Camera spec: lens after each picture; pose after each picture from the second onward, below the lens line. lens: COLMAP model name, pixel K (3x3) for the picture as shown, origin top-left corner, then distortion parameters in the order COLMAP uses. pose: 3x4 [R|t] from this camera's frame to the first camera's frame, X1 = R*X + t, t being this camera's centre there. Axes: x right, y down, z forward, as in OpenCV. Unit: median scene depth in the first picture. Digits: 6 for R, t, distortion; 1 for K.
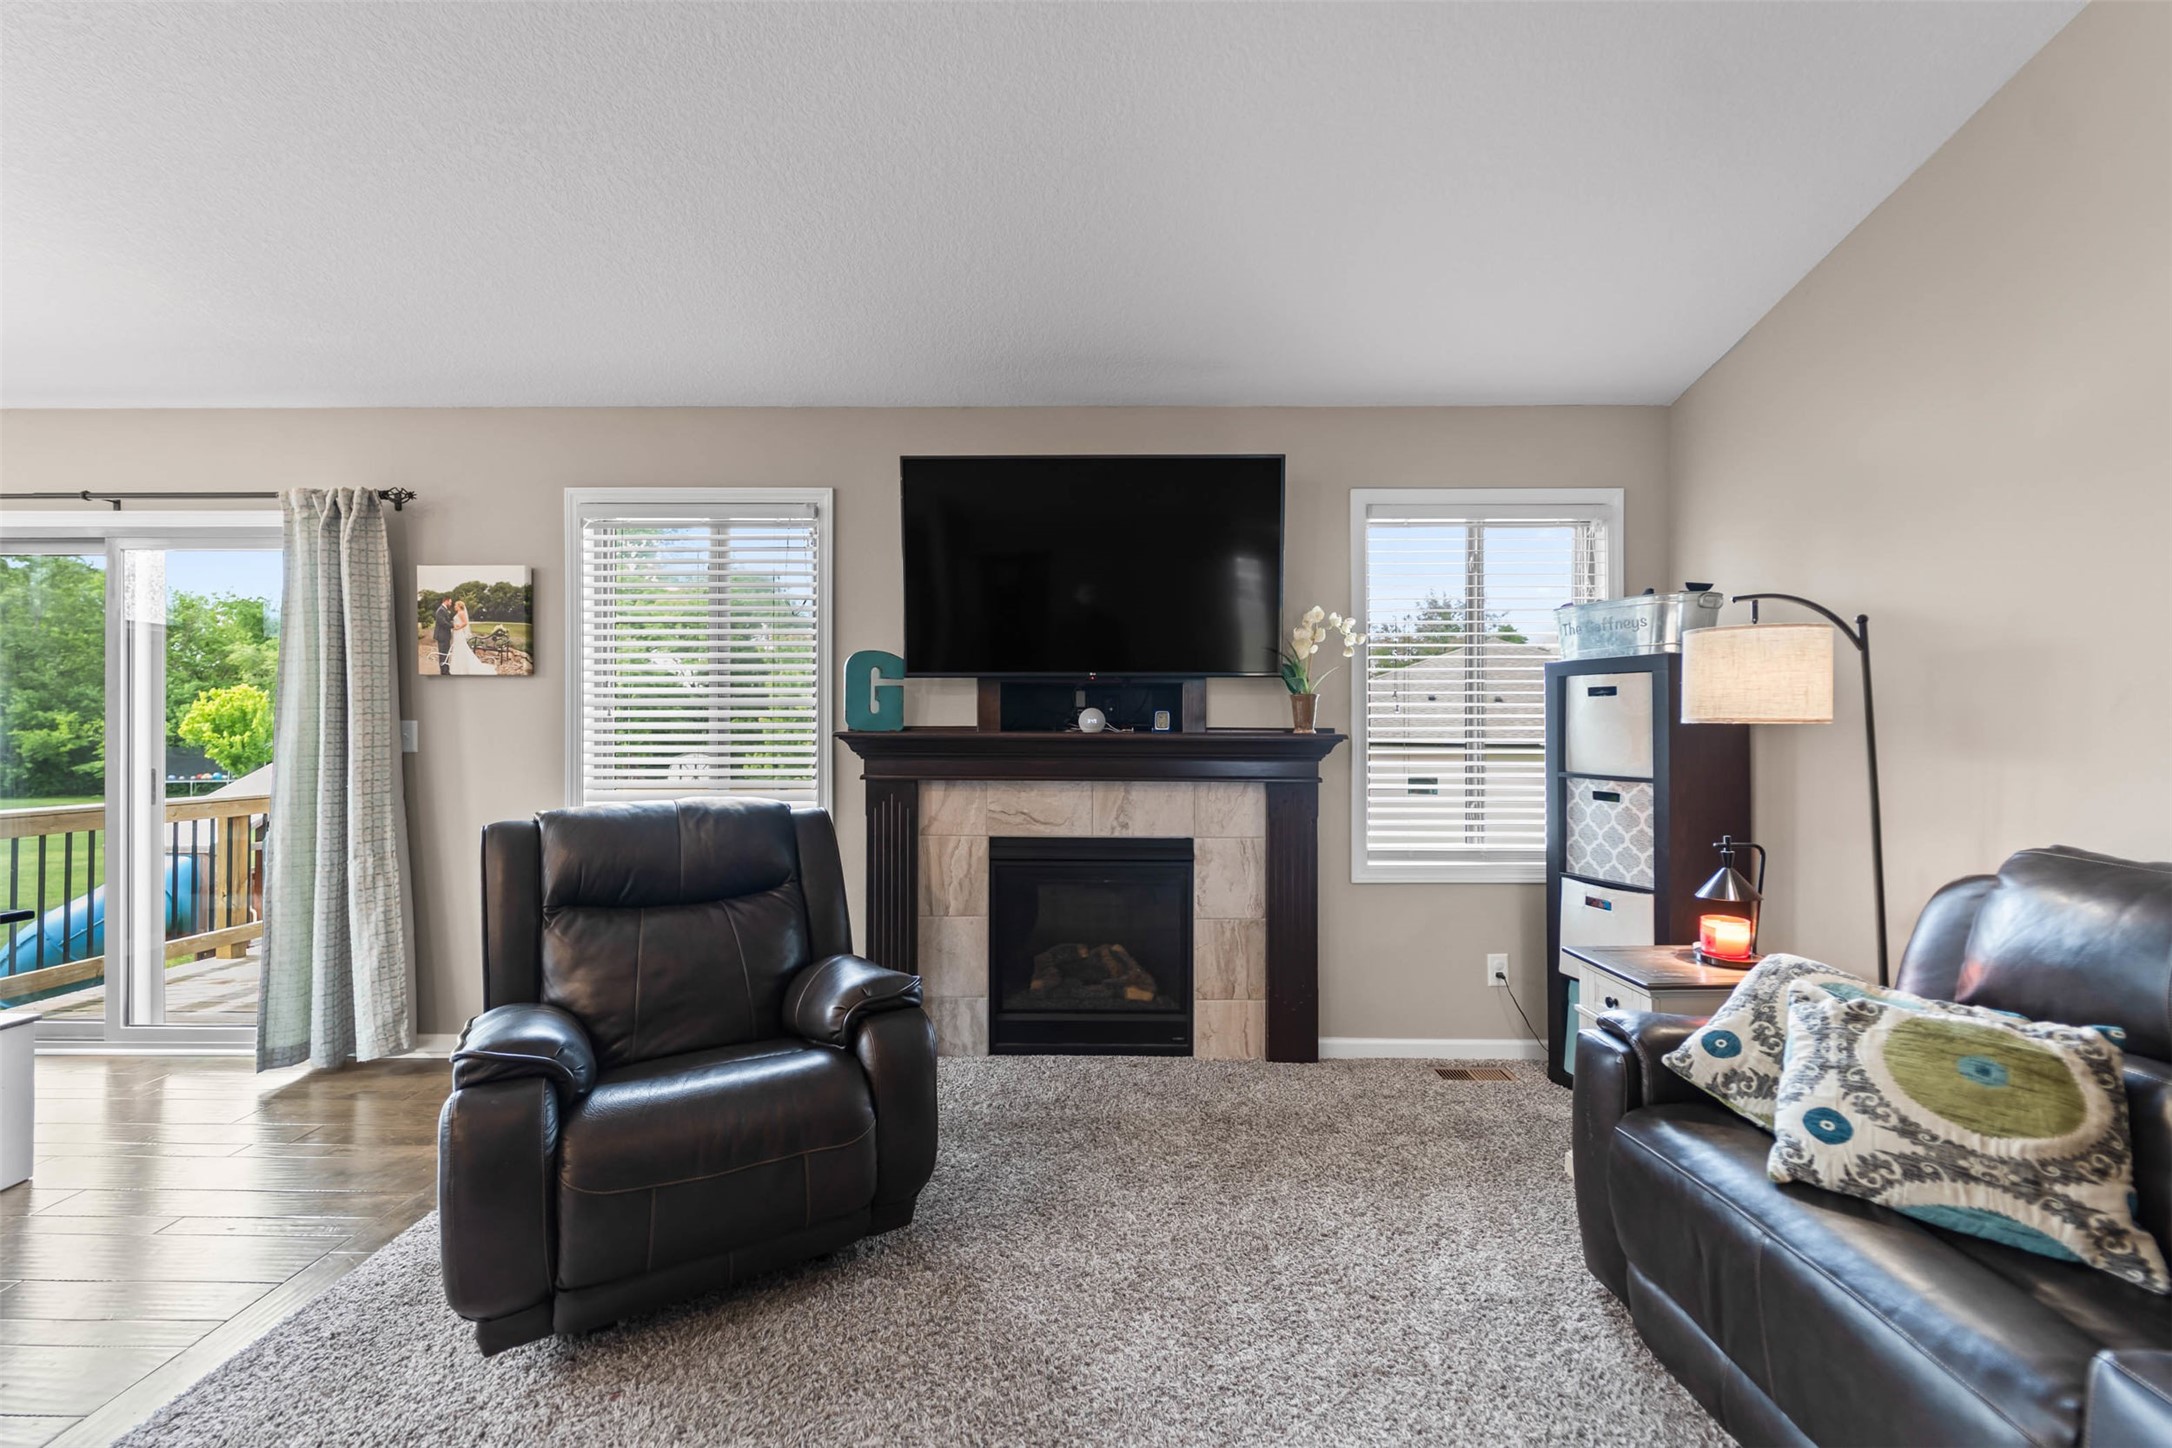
lens RADIAL K [[874.2, 0, 1087.0], [0, 874.2, 725.3], [0, 0, 1]] dist [-0.001876, -0.000196]
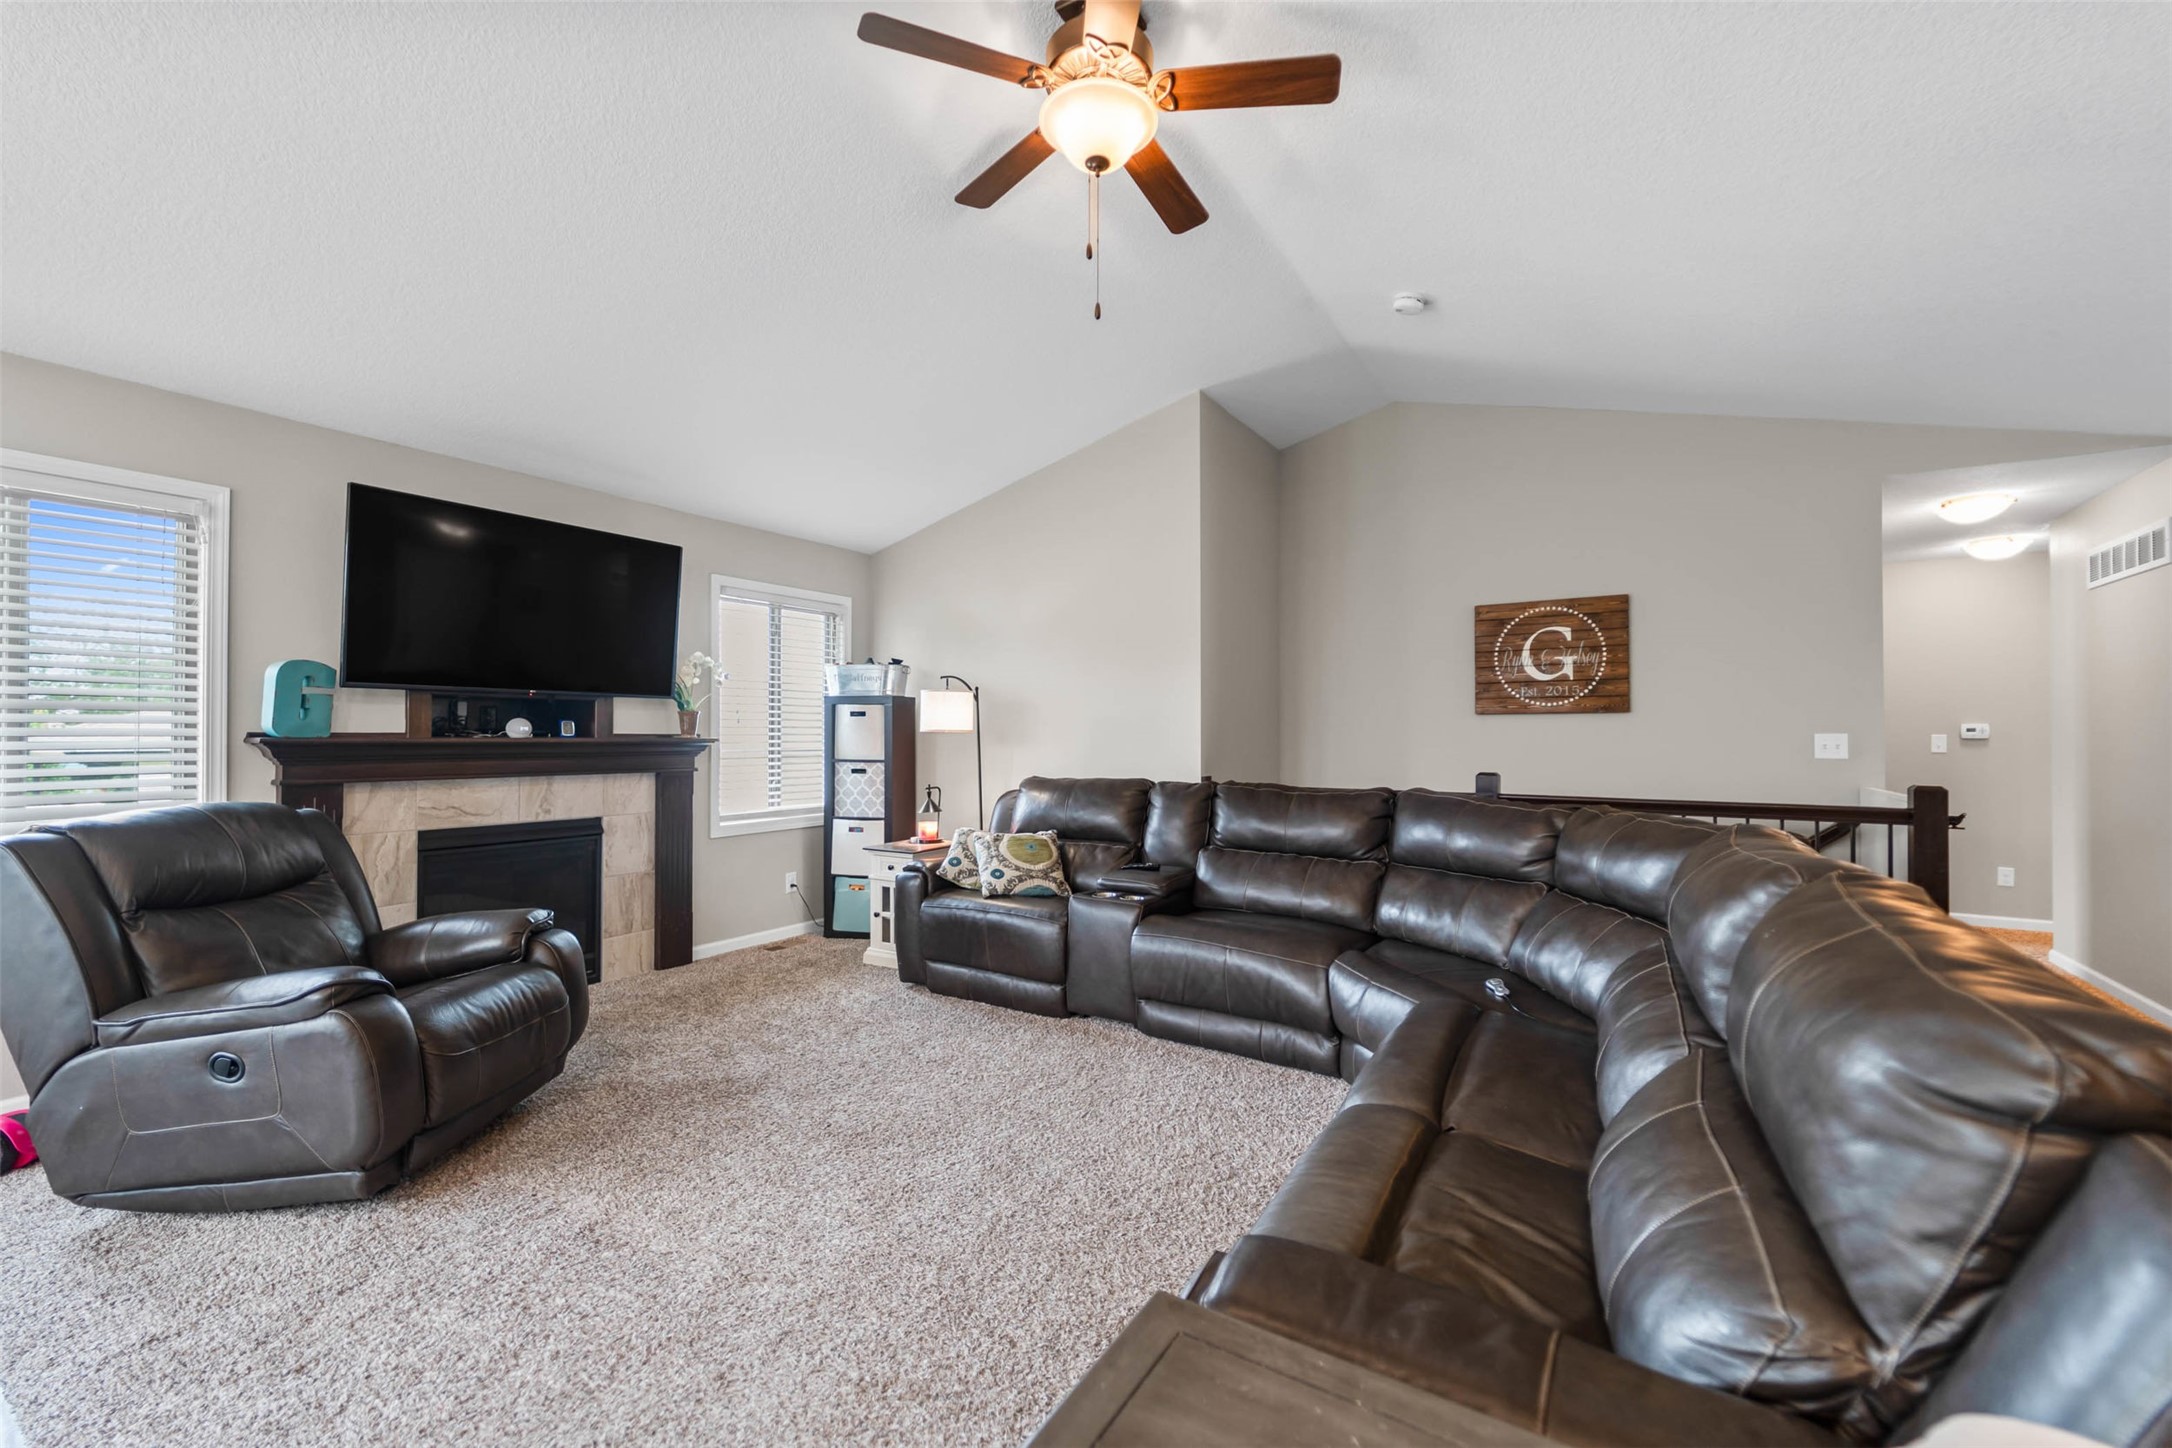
lens RADIAL K [[874.2, 0, 1088.3], [0, 874.2, 724.7], [0, 0, 1]] dist [-0.001876, -0.000196]
pose [[0.529813, 0.008114, 0.848076, -0.670607], [-0.002392, 0.999965, -0.008073, -0.002529], [-0.848111, 0.002249, 0.529814, -0.360981]]
